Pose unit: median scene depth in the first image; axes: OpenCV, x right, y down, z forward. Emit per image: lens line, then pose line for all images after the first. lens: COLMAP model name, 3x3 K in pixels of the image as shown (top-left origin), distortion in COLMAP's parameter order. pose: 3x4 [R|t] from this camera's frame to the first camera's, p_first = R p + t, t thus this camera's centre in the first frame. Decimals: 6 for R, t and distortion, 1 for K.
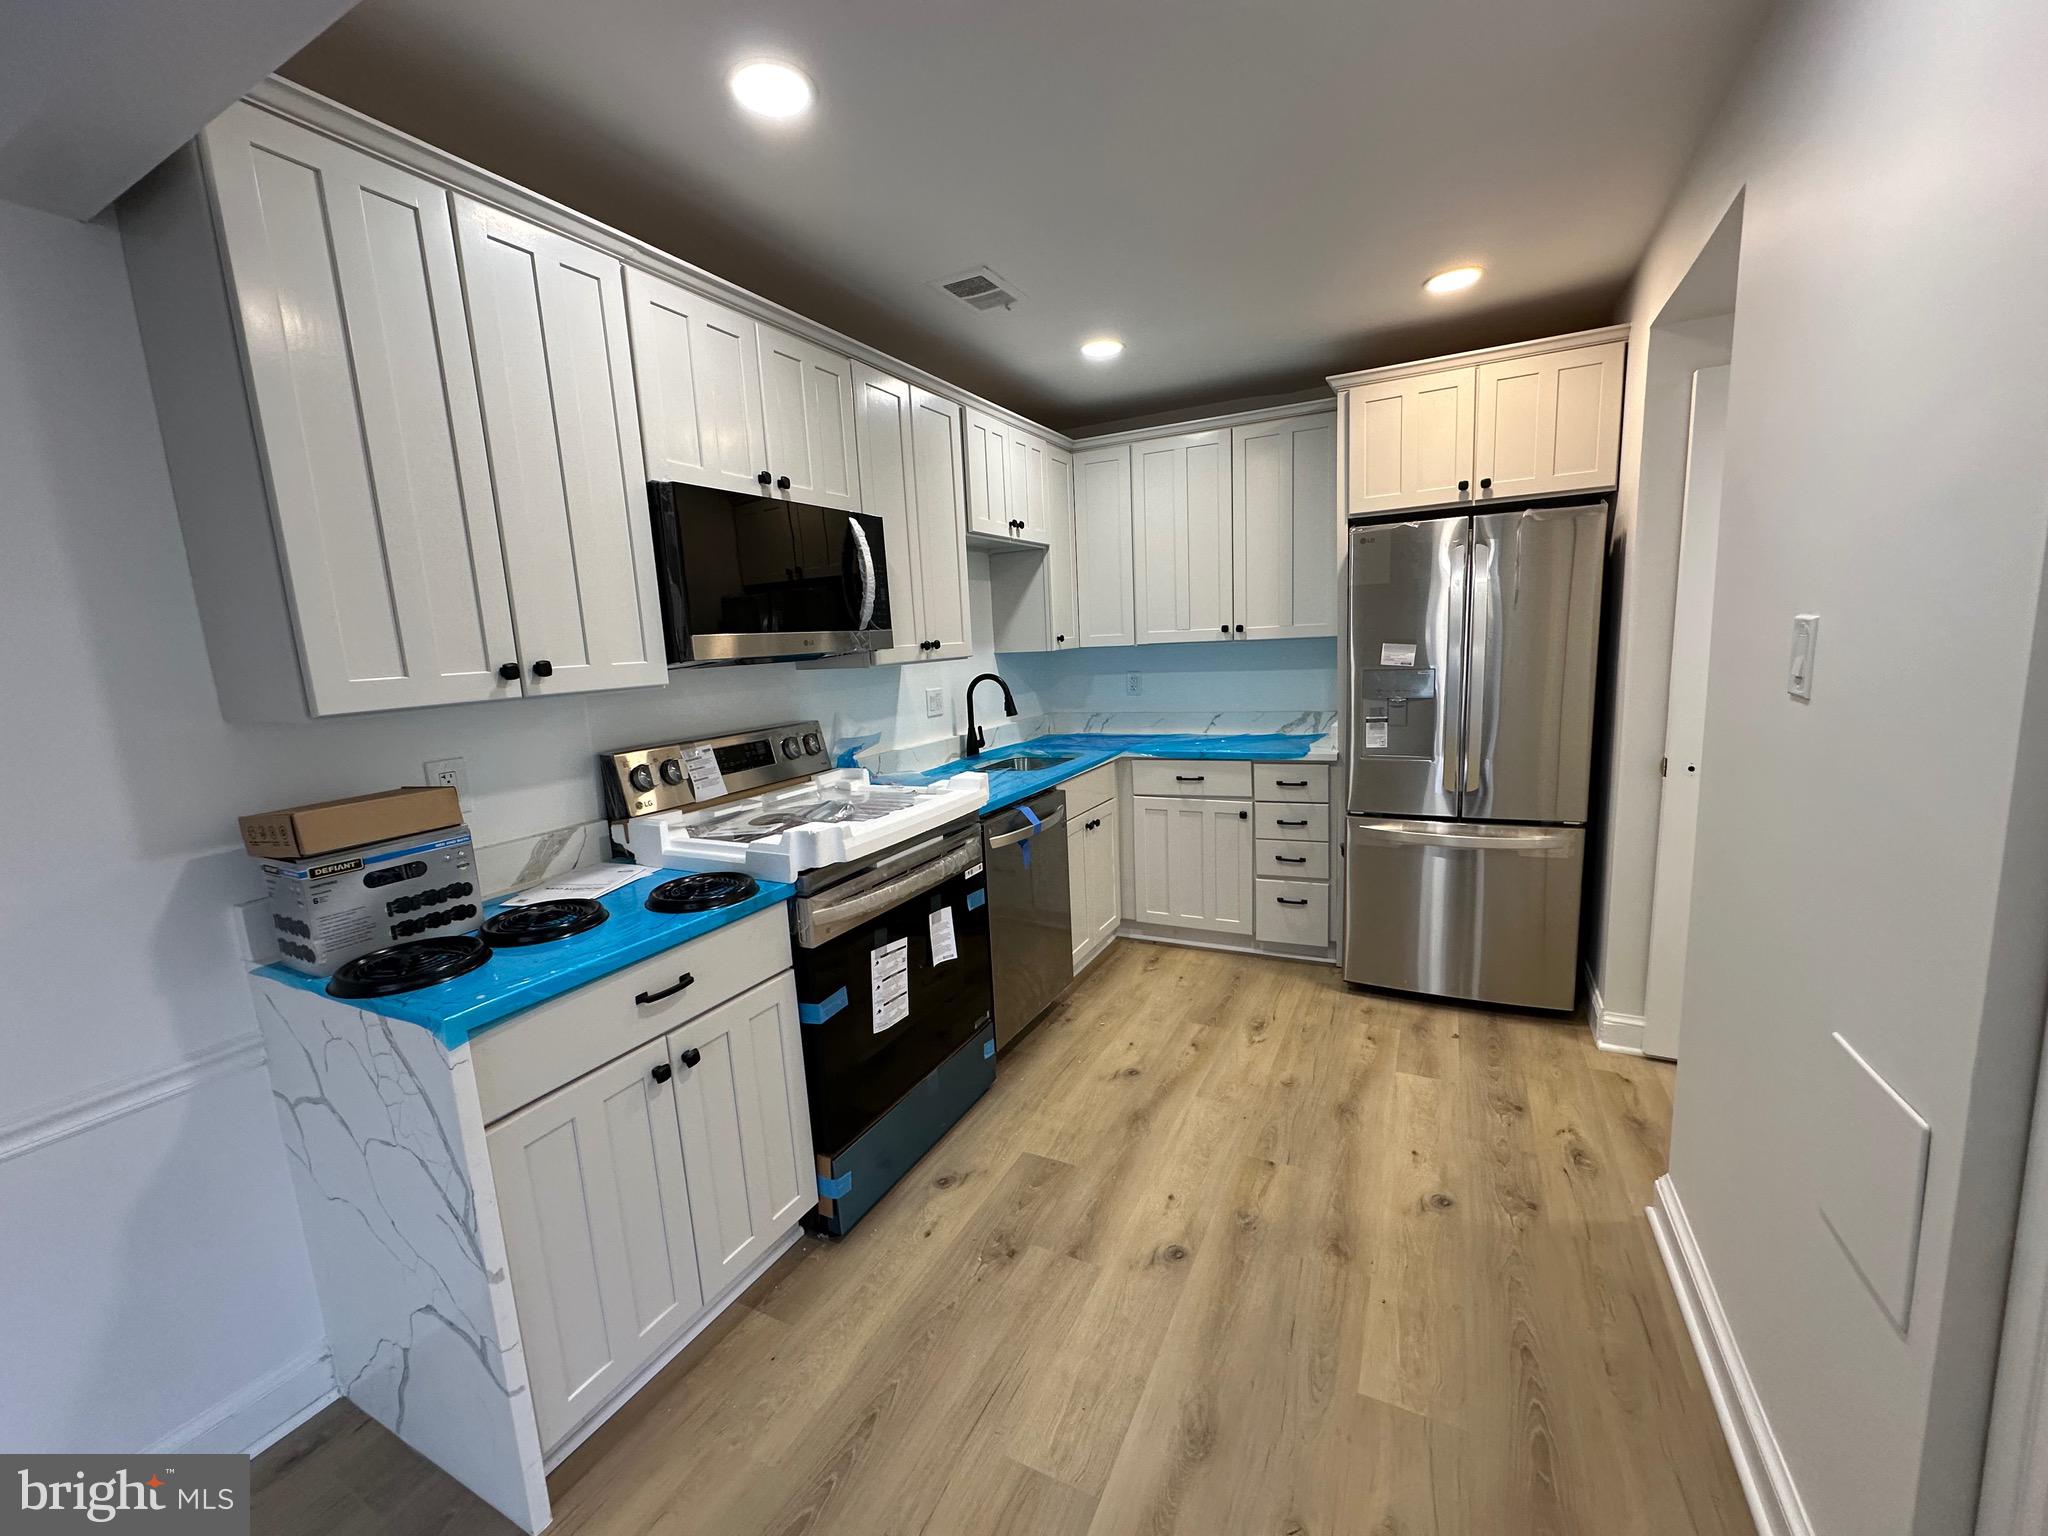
lens RADIAL K [[813.3, 0, 1018.3], [0, 813.3, 759.3], [0, 0, 1]] dist [-0.002972, 0.001151]
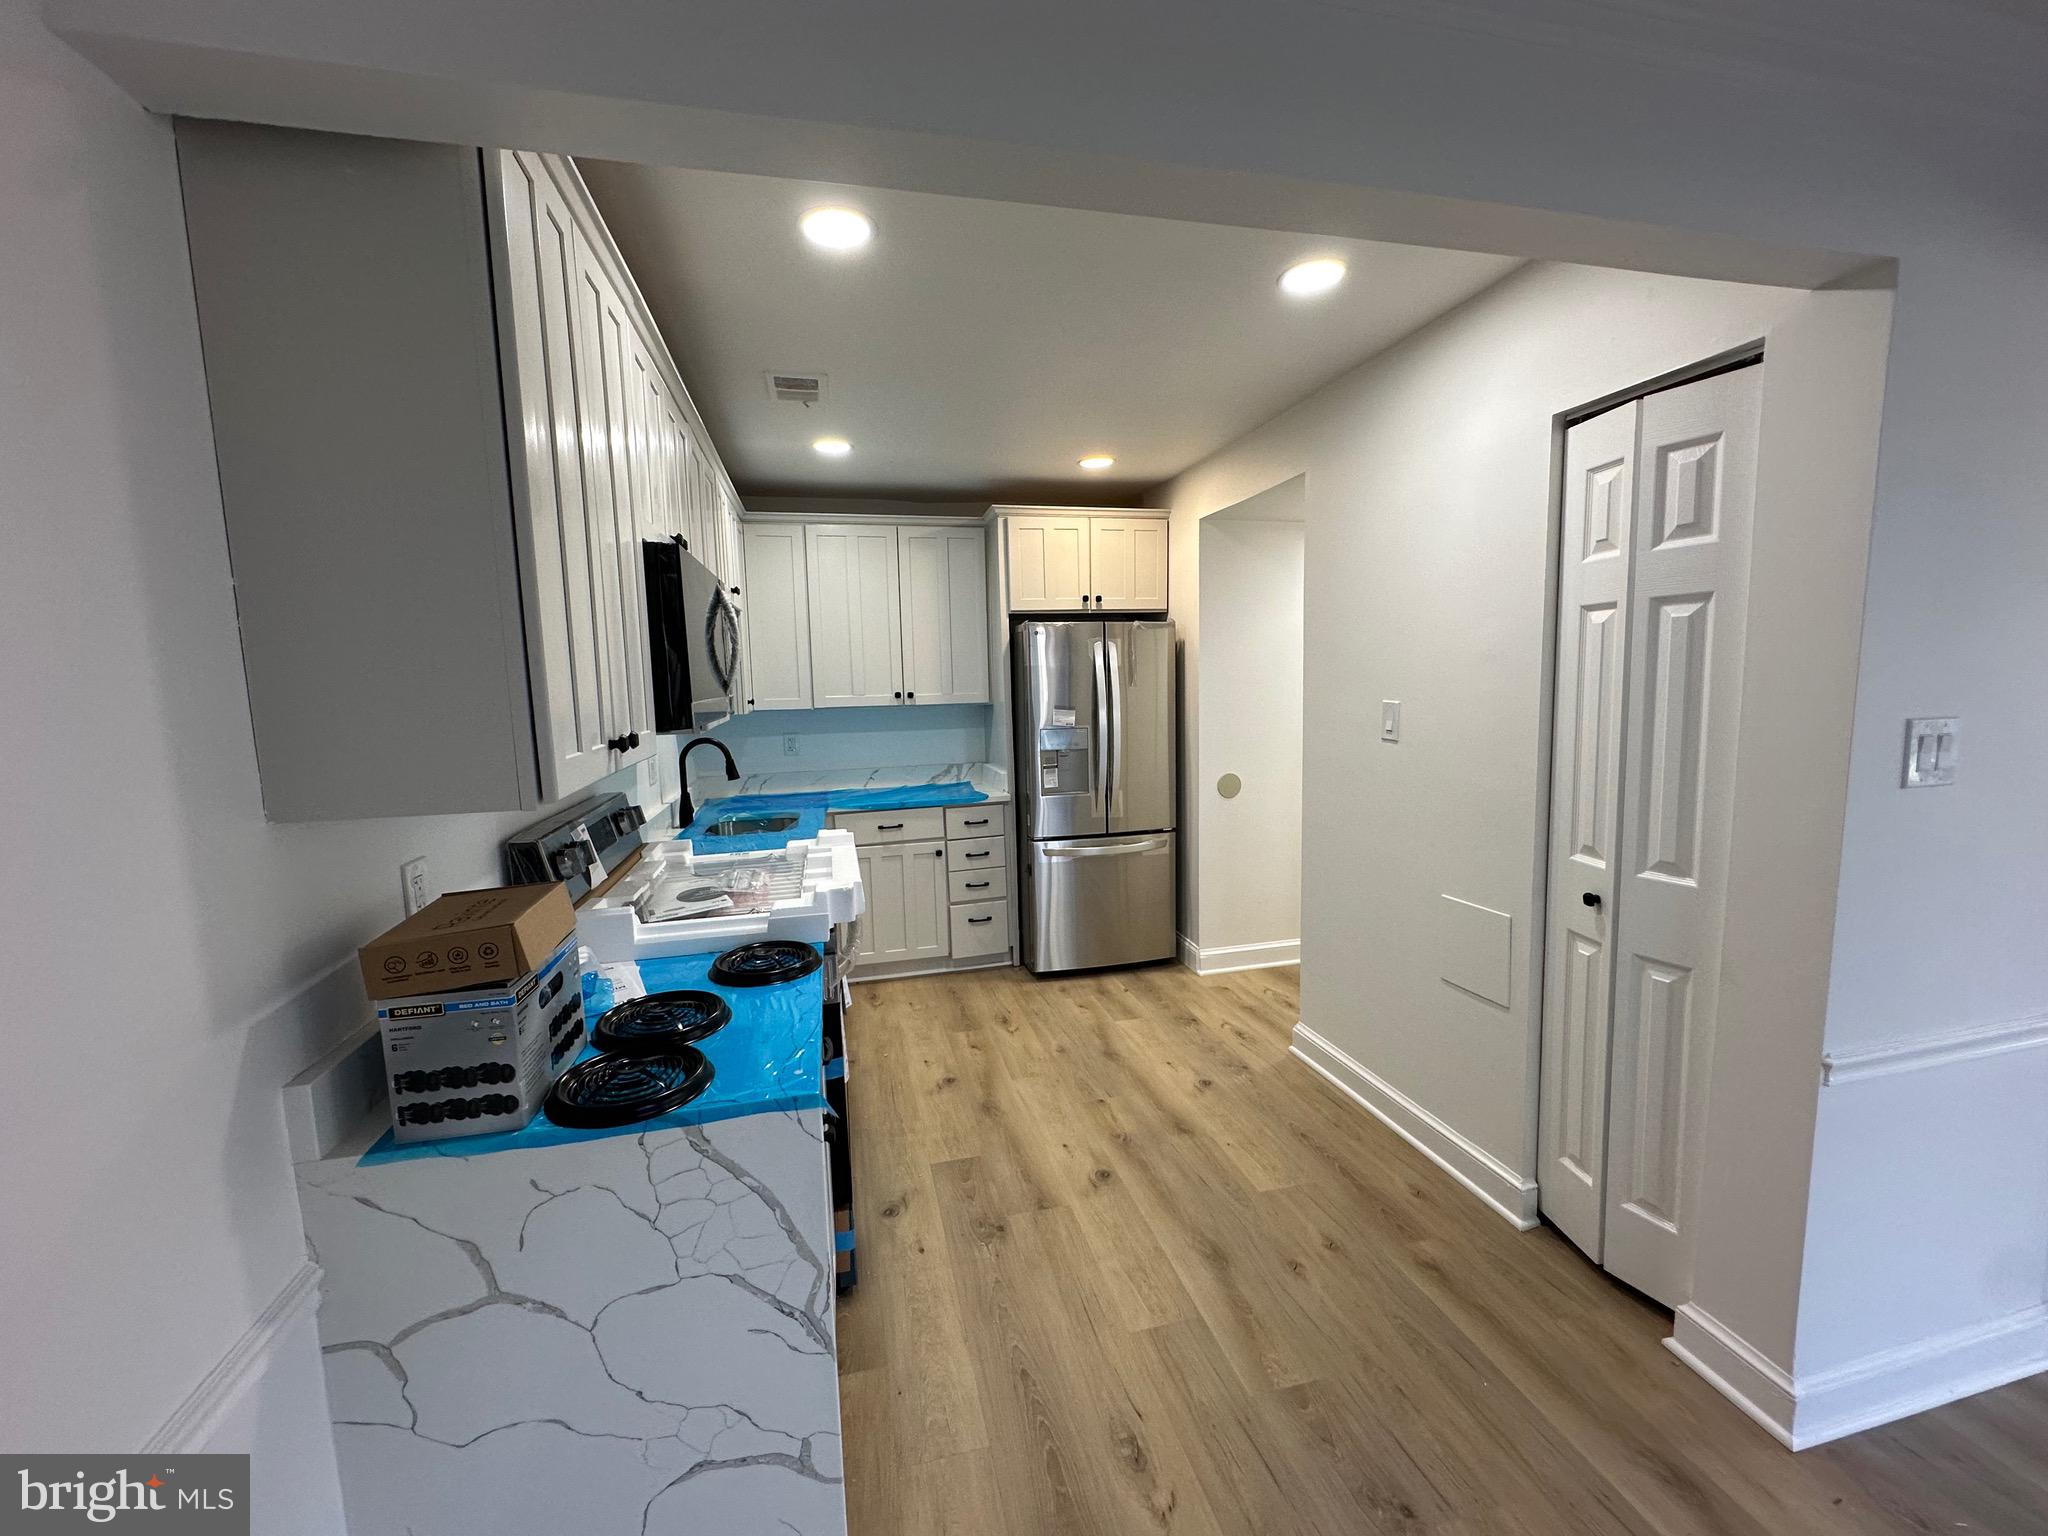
lens RADIAL K [[813.3, 0, 1025.5], [0, 813.3, 756.7], [0, 0, 1]] dist [-0.002972, 0.001151]
pose [[0.759549, -0.034369, 0.649542, -0.577070], [0.083132, 0.995543, -0.044534, -0.011167], [-0.645116, 0.087824, 0.759021, 0.022531]]
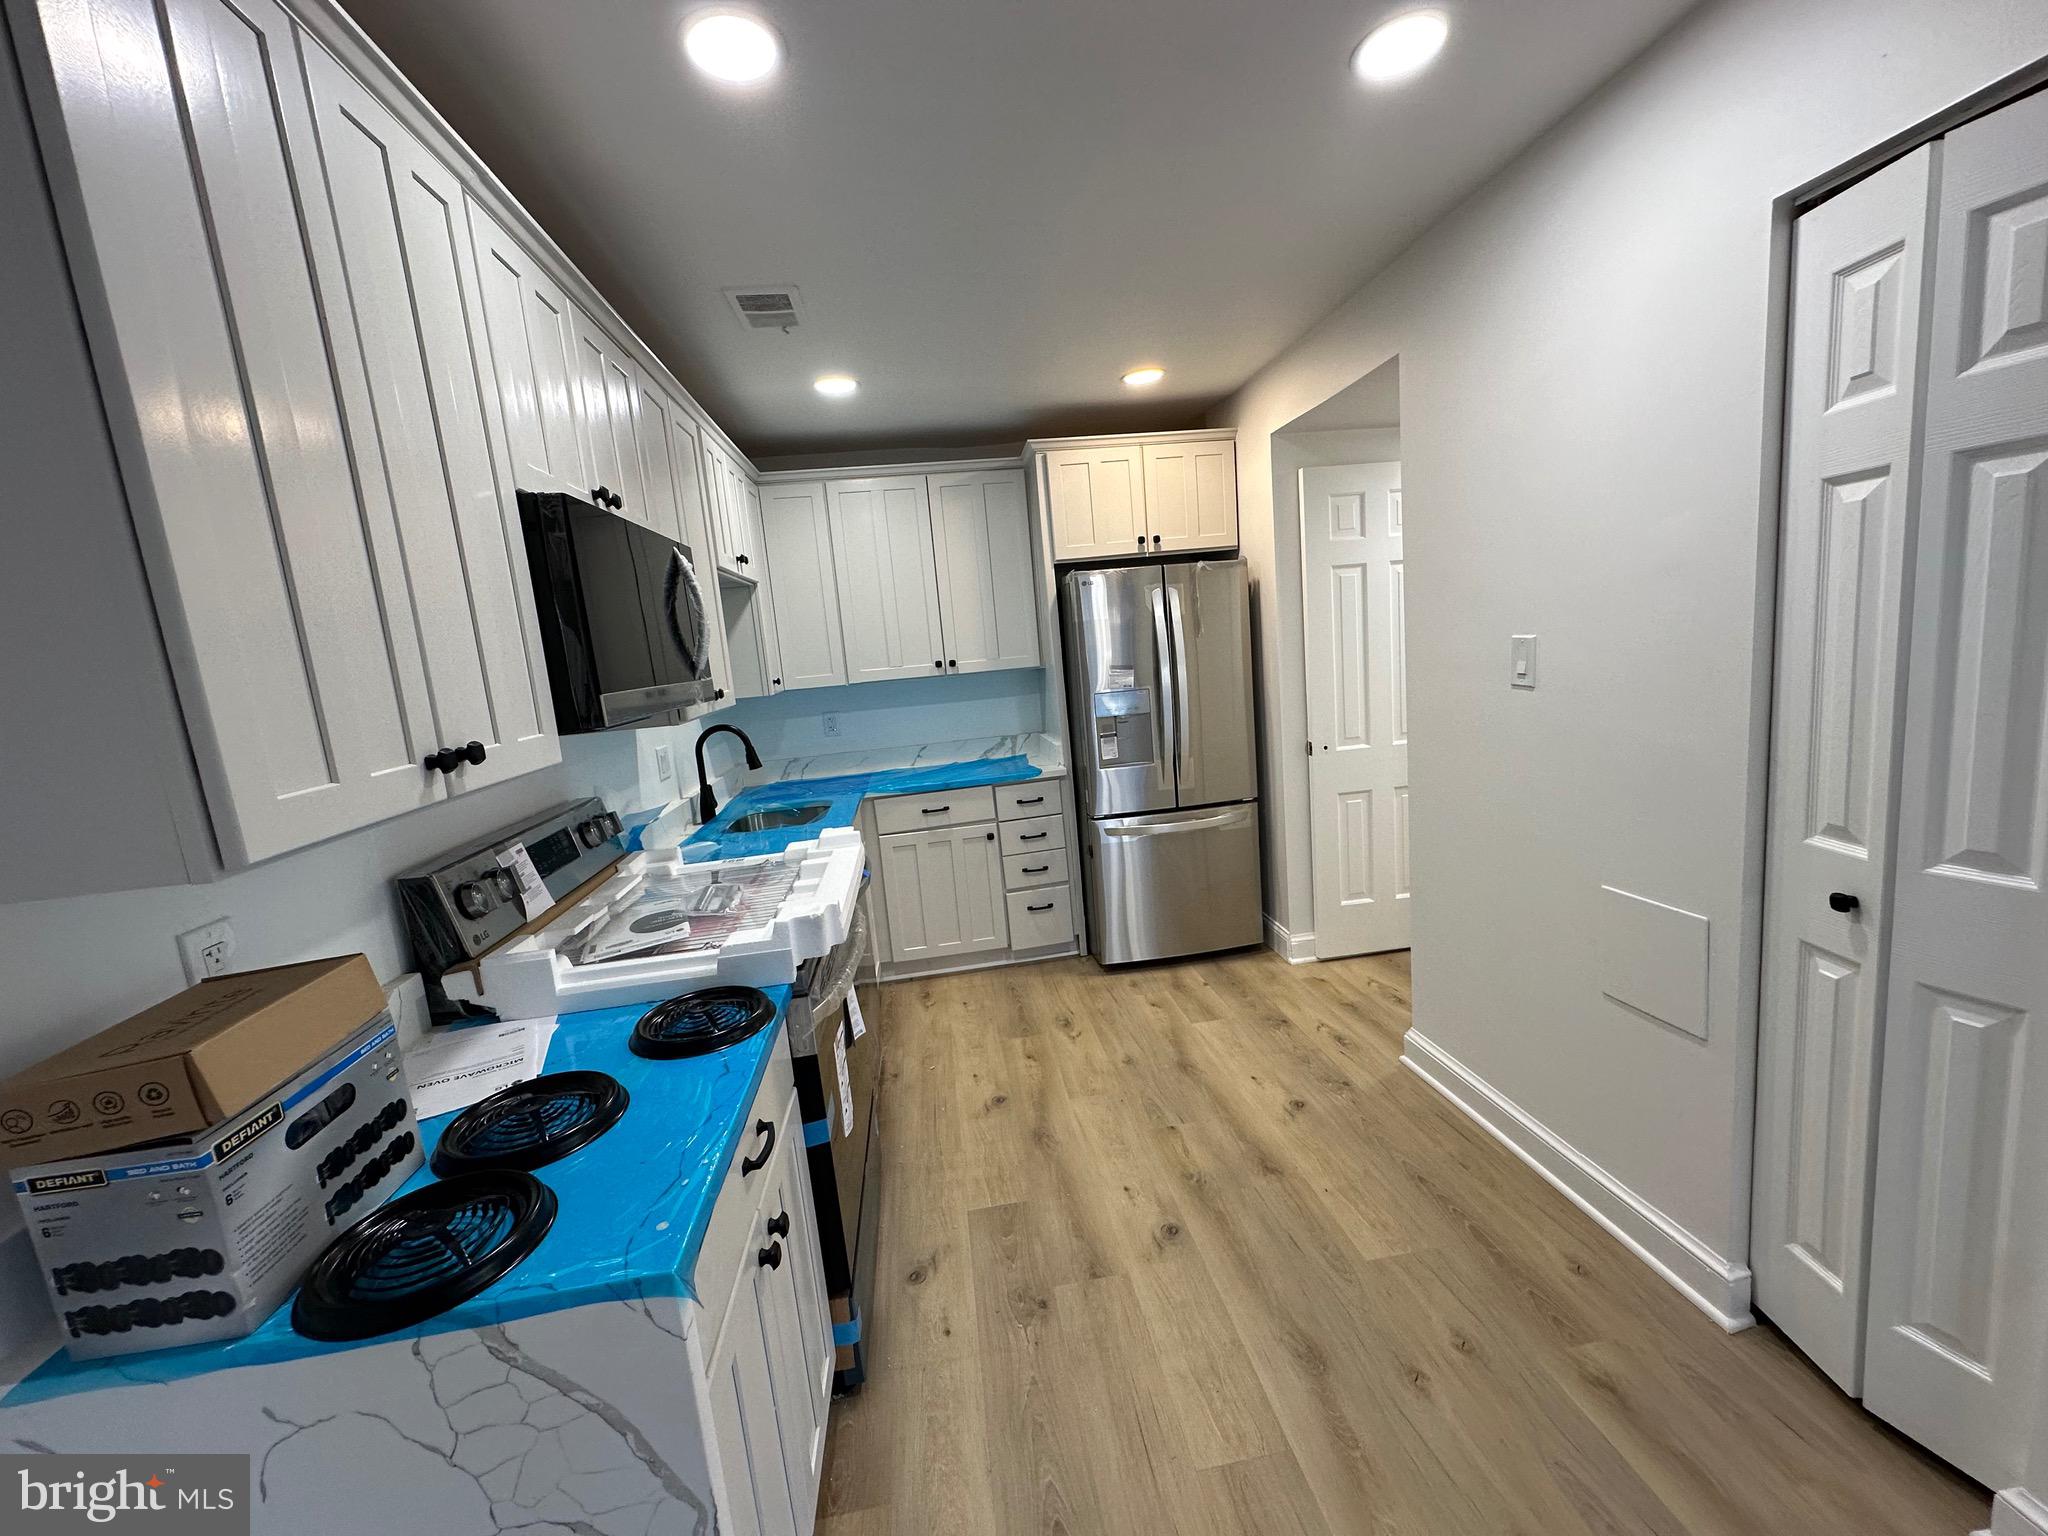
lens RADIAL K [[813.3, 0, 1024.6], [0, 813.3, 760.3], [0, 0, 1]] dist [-0.002972, 0.001151]
pose [[0.823927, -0.105668, 0.556758, -0.401073], [0.130447, 0.991443, -0.004877, -0.028913], [-0.551479, 0.076646, 0.830660, 0.123968]]
